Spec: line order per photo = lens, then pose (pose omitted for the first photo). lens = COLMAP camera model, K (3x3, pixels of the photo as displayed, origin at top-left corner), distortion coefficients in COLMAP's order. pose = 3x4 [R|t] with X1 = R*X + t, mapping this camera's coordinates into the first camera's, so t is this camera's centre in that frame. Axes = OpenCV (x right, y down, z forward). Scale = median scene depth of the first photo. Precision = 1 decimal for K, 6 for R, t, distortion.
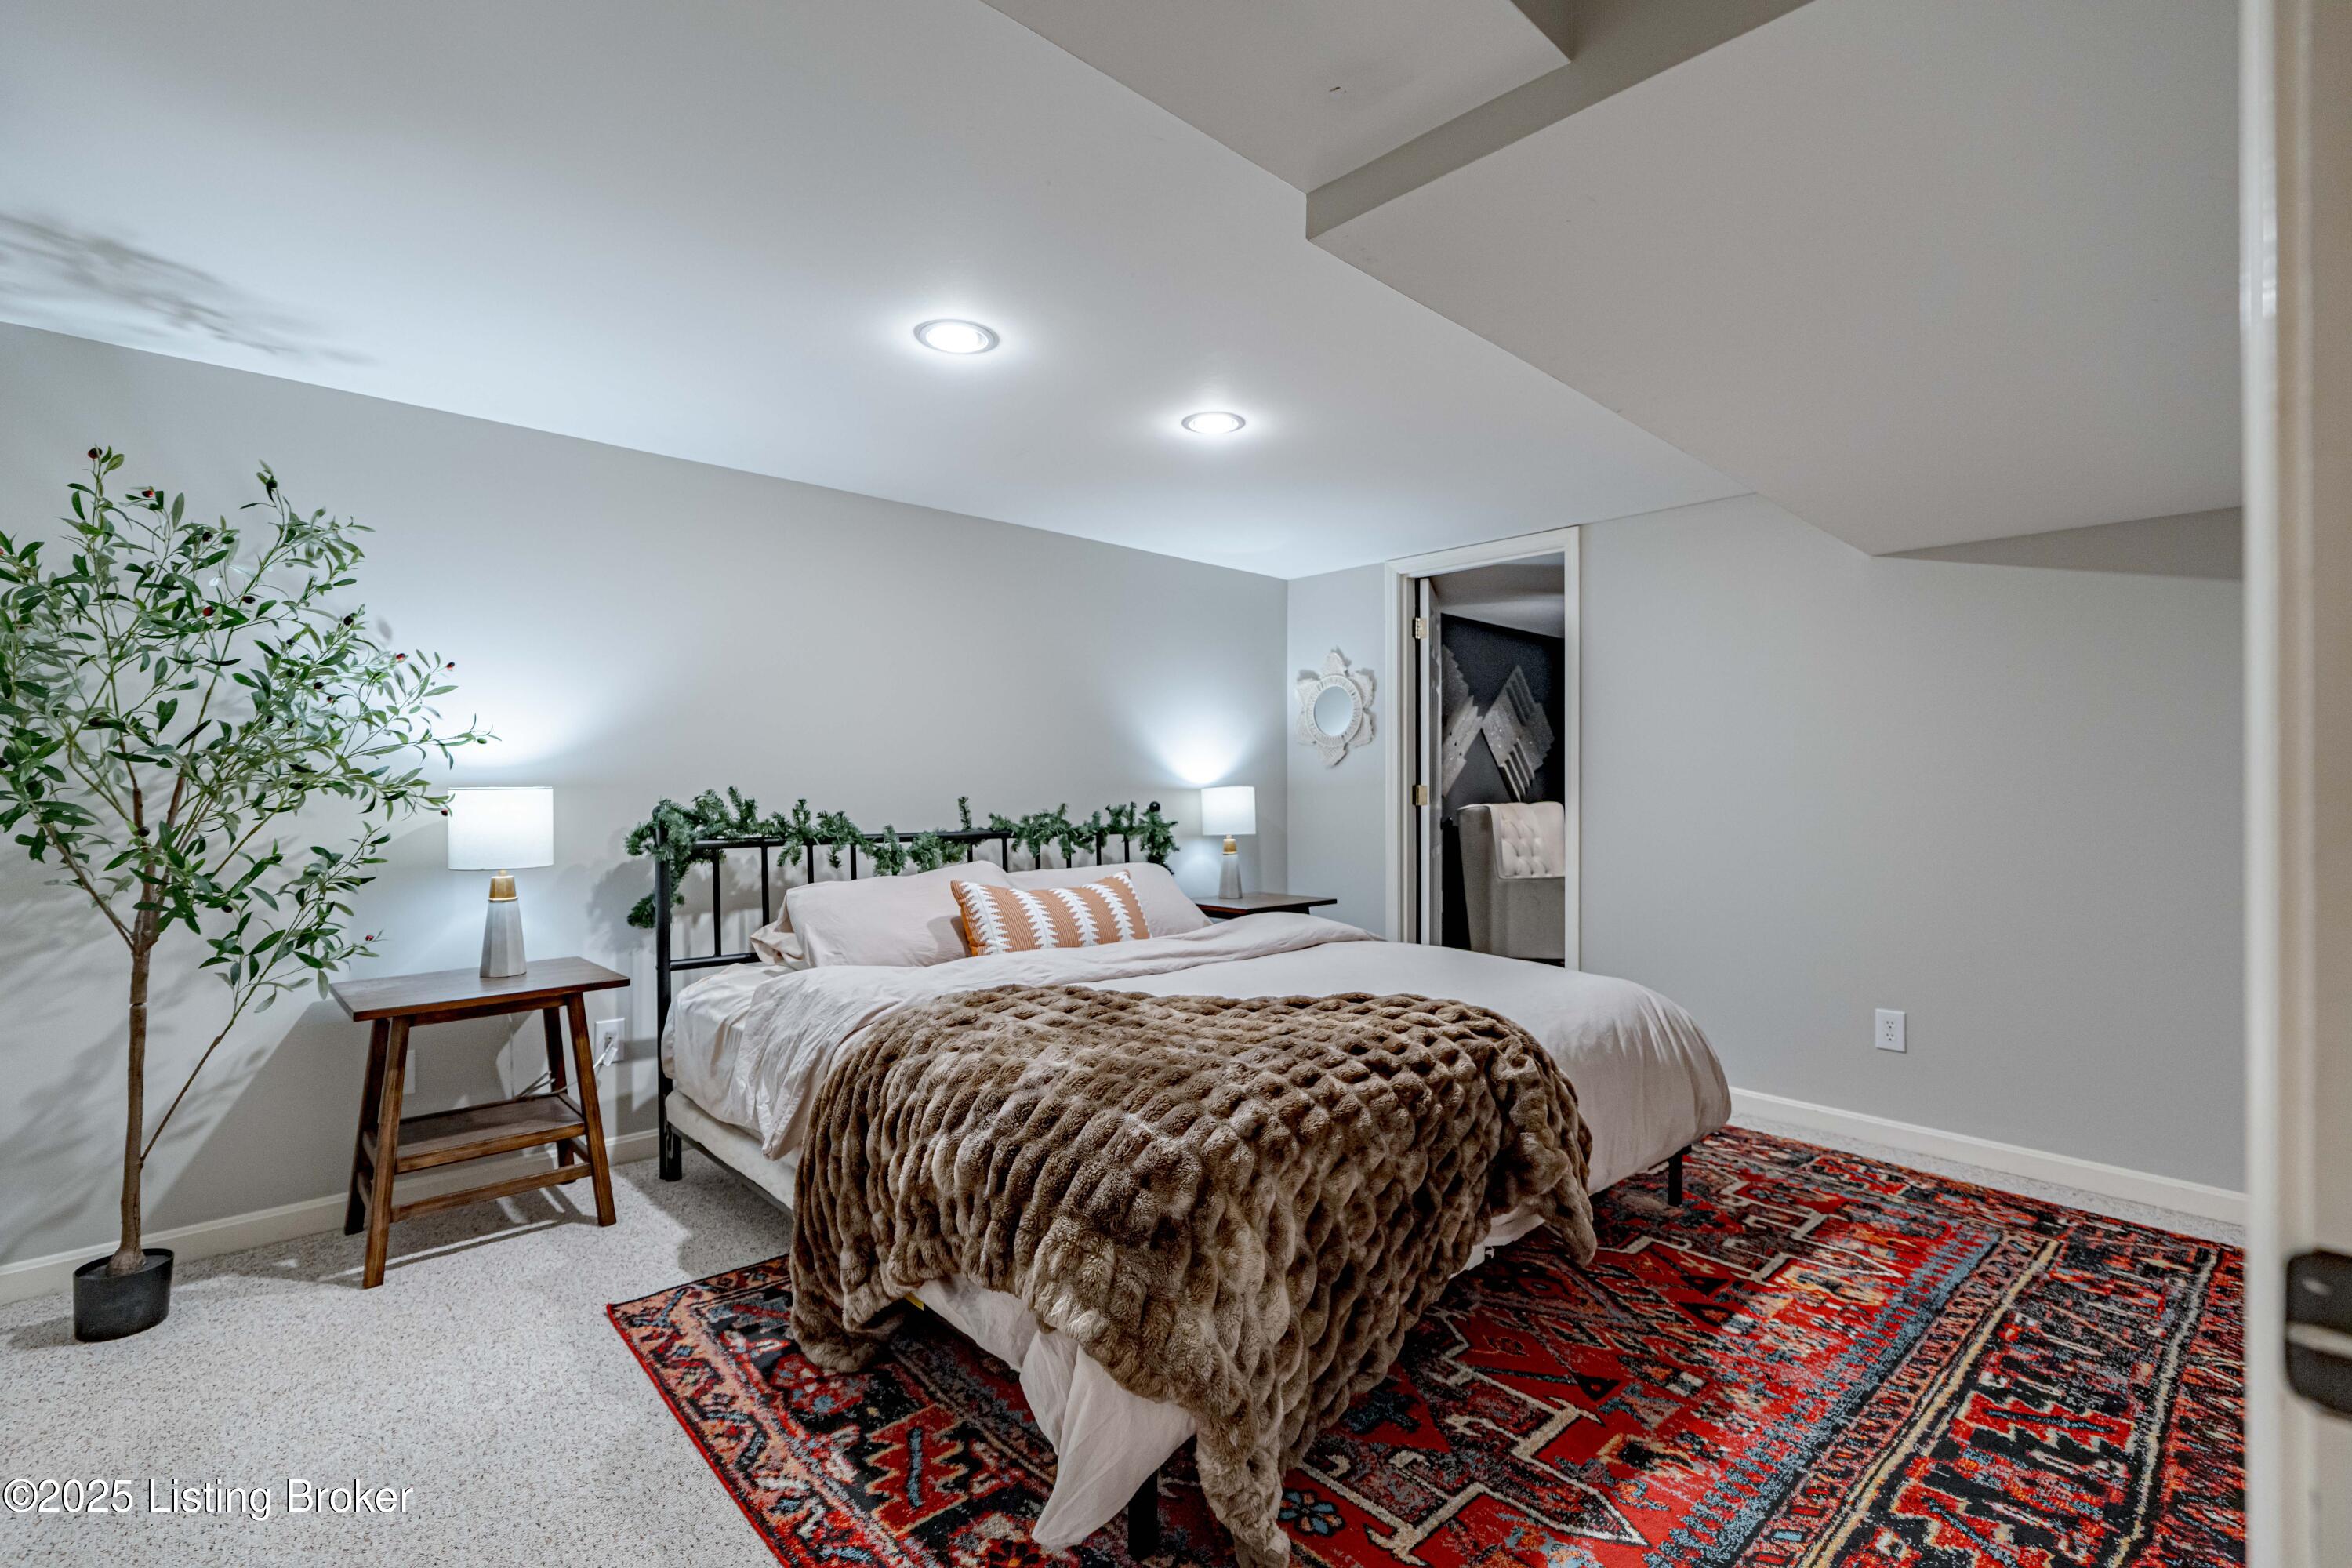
lens RADIAL K [[1065.7, 0, 1181.6], [0, 1065.7, 782.3], [0, 0, 1]] dist [0.000714, 0.000248]
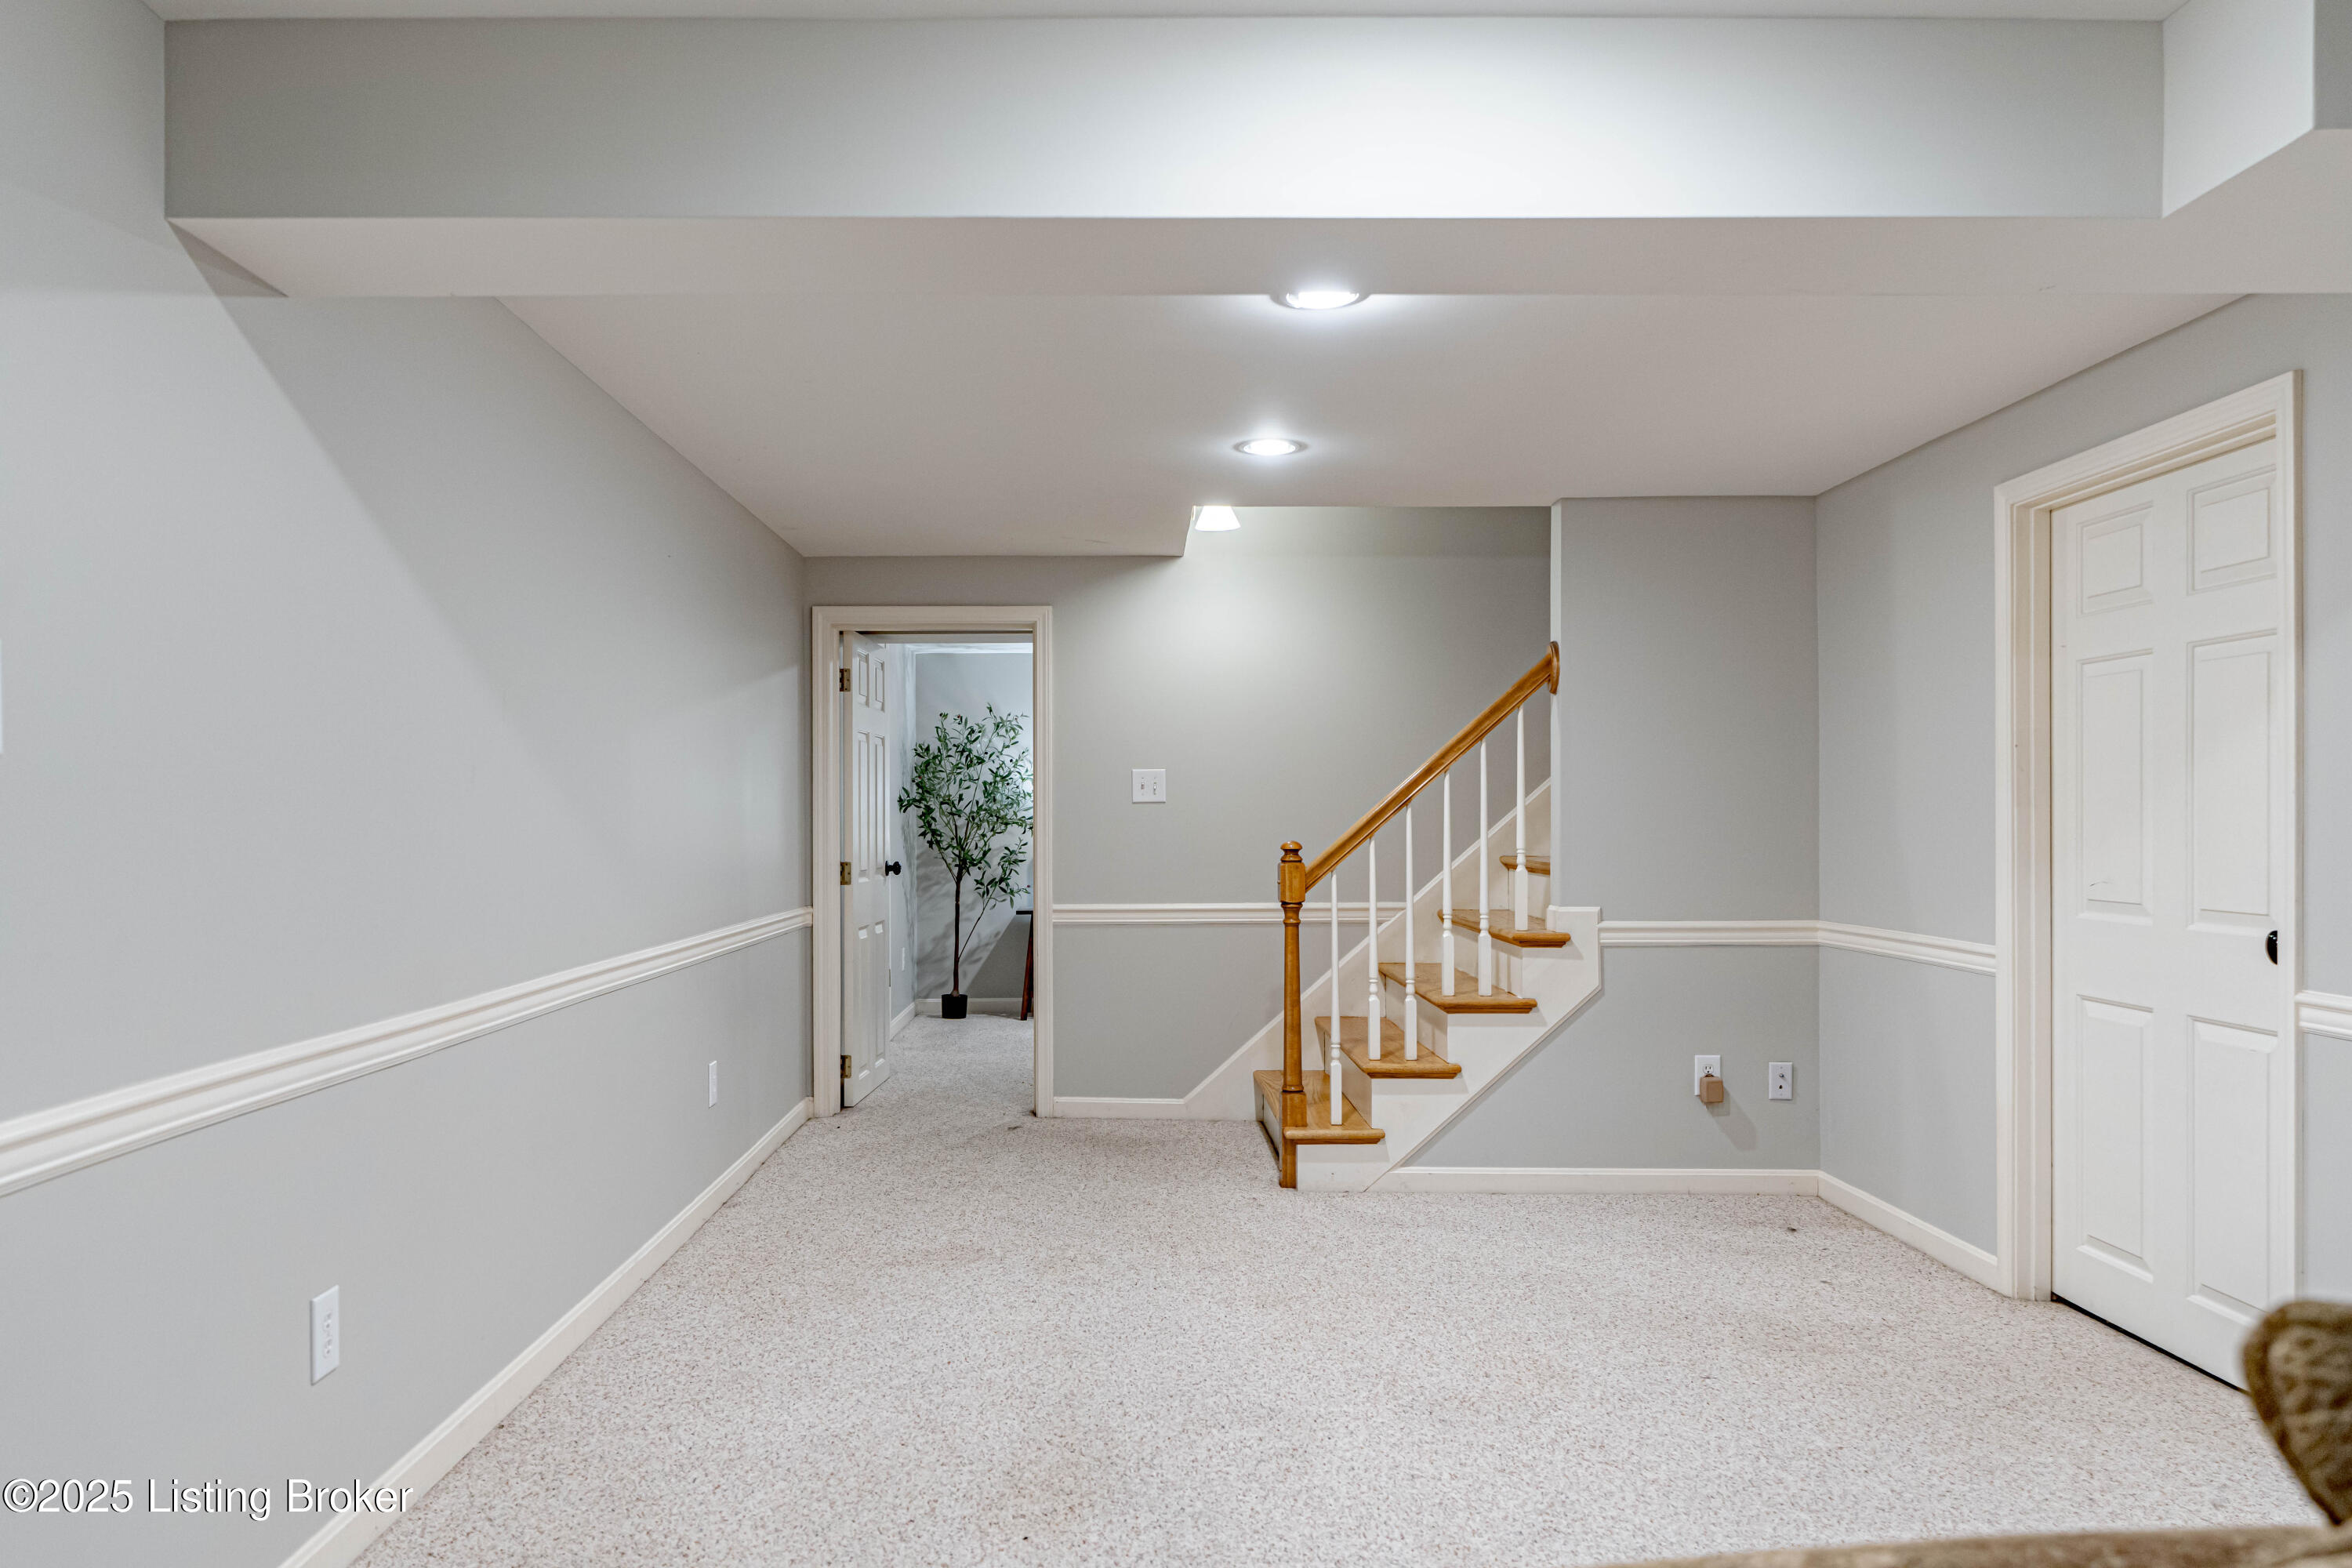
lens RADIAL K [[1685.2, 0, 1151.2], [0, 1685.2, 827.4], [0, 0, 1]] dist [0.059441, 0.000674]
pose [[0.746919, -0.002373, -0.664911, 2.256000], [0.003906, 0.999992, 0.000819, 0.011512], [0.664904, -0.003209, 0.746922, -1.889054]]
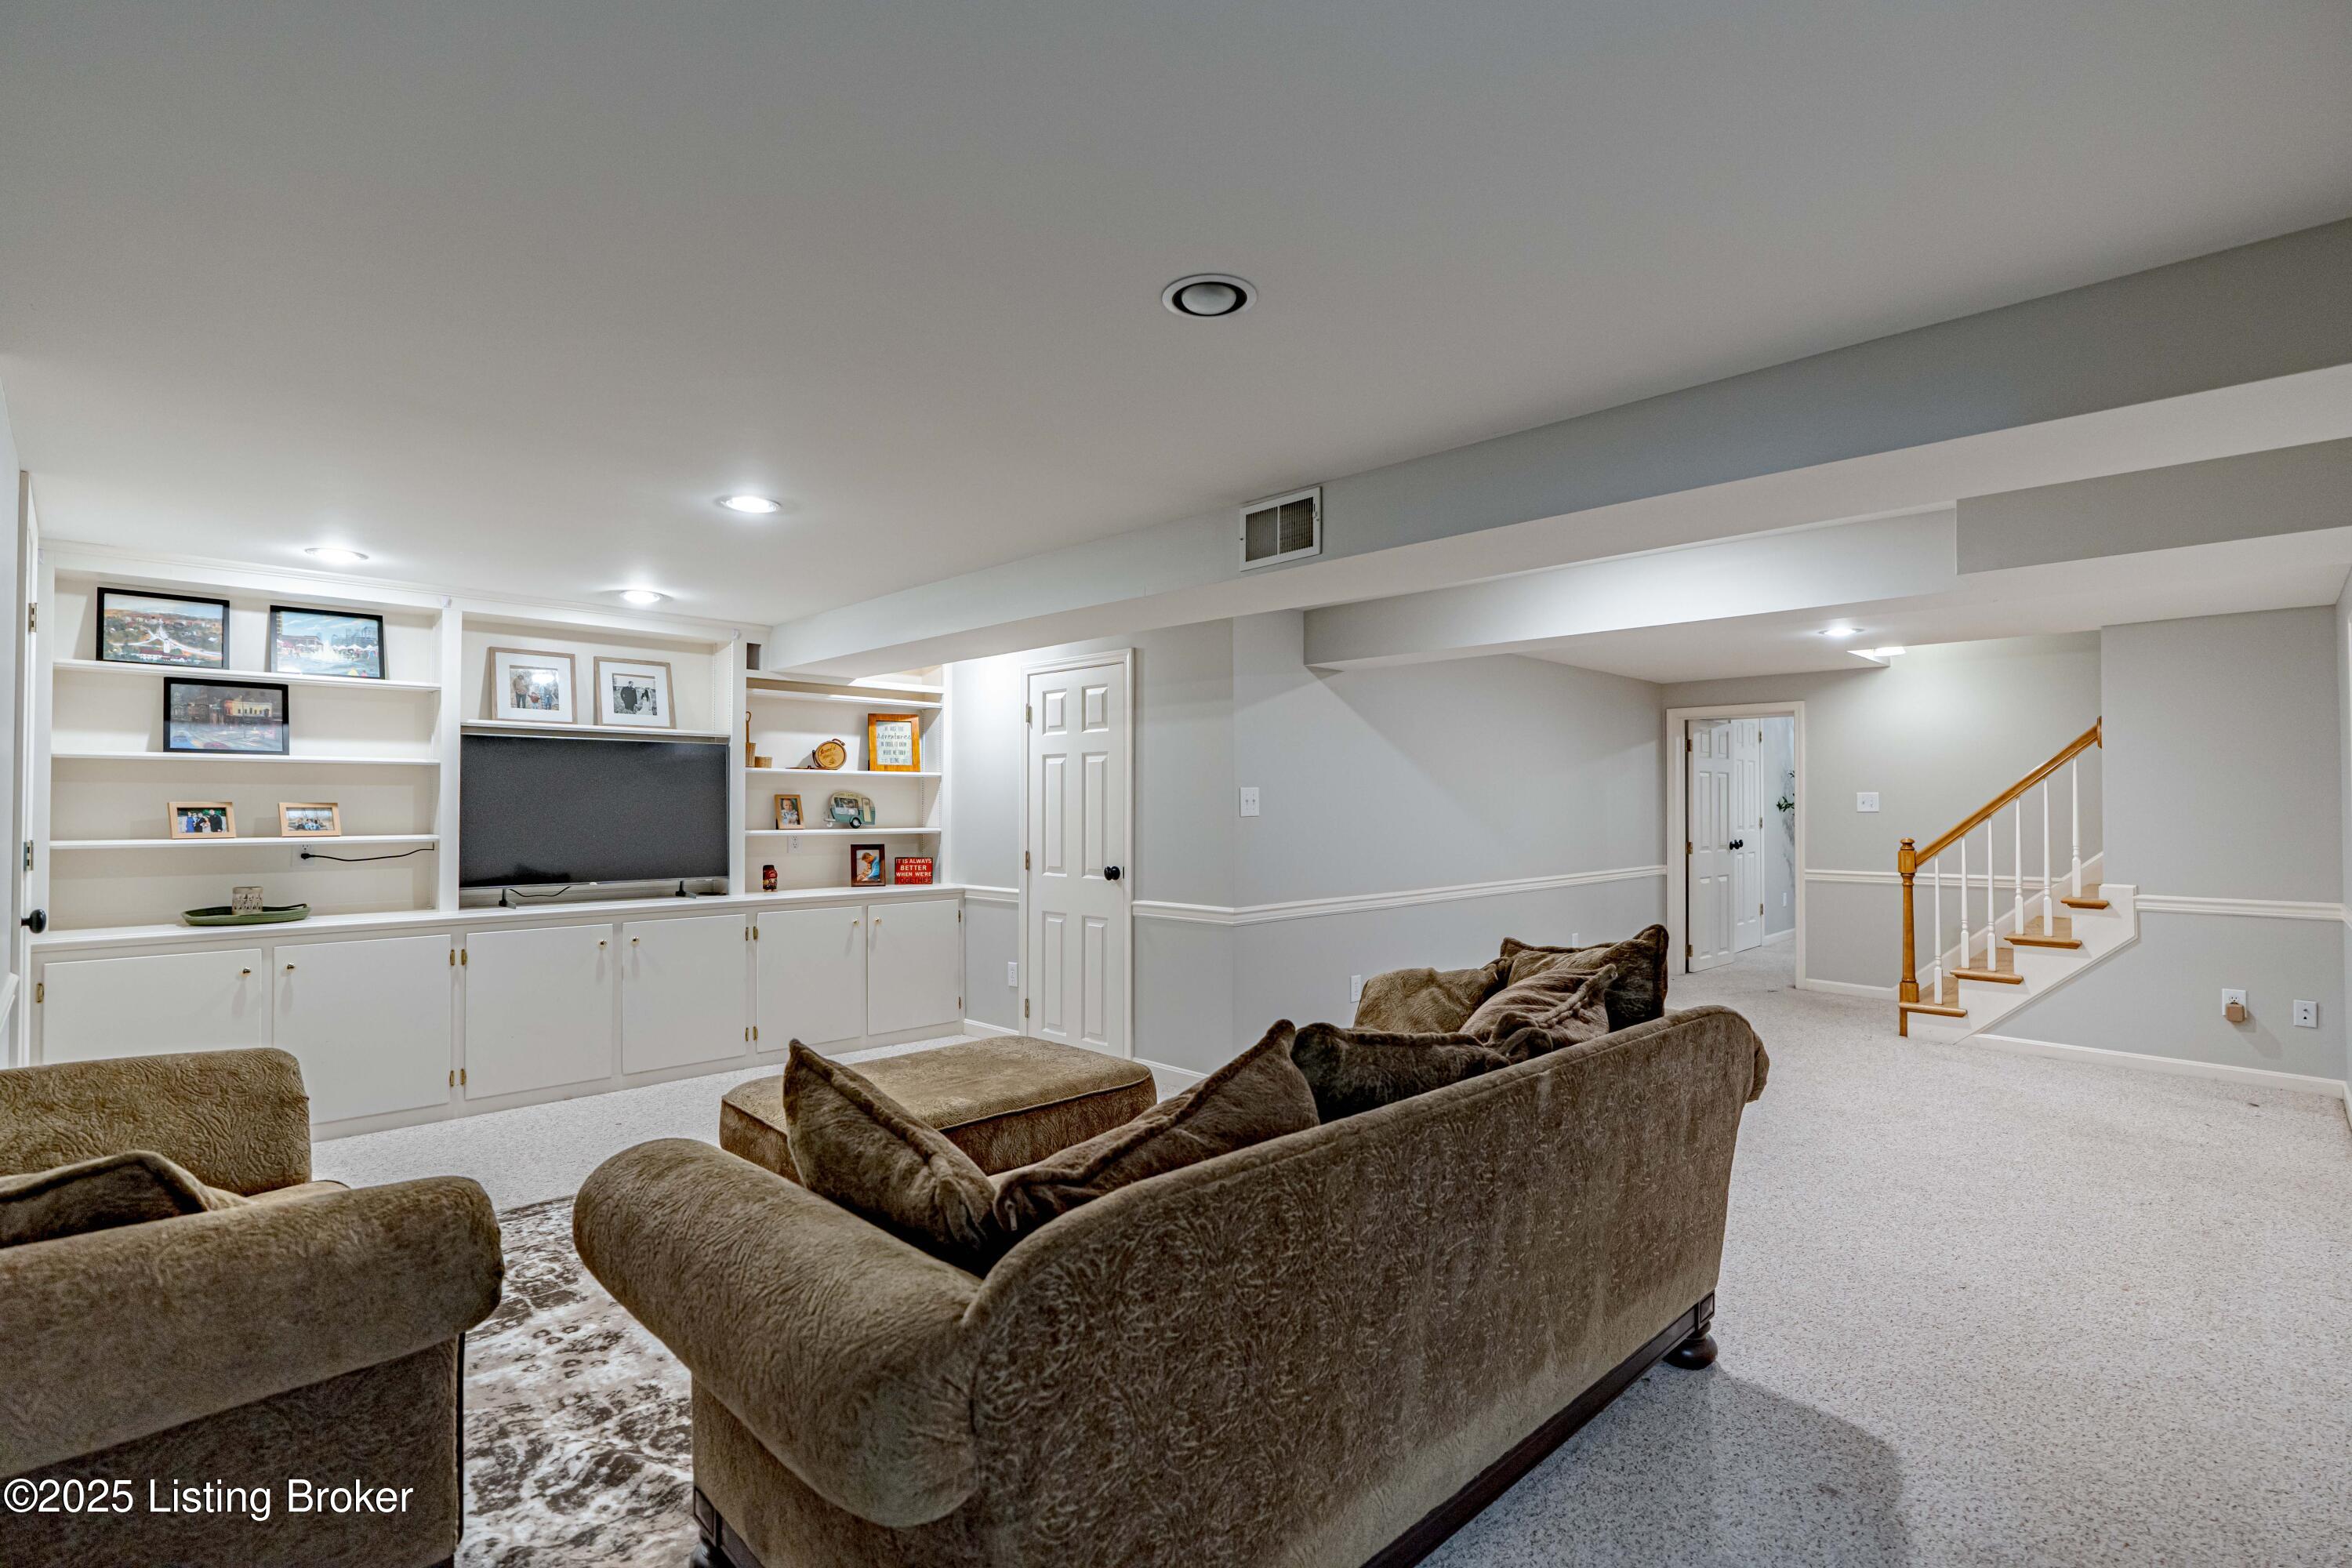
lens RADIAL K [[1065.7, 0, 1175.6], [0, 1065.7, 792.4], [0, 0, 1]] dist [0.000714, 0.000248]
pose [[0.045297, -0.014302, -0.998871, 3.774368], [-0.002270, 0.999893, -0.014420, -0.054273], [0.998971, 0.002921, 0.045260, -1.899169]]
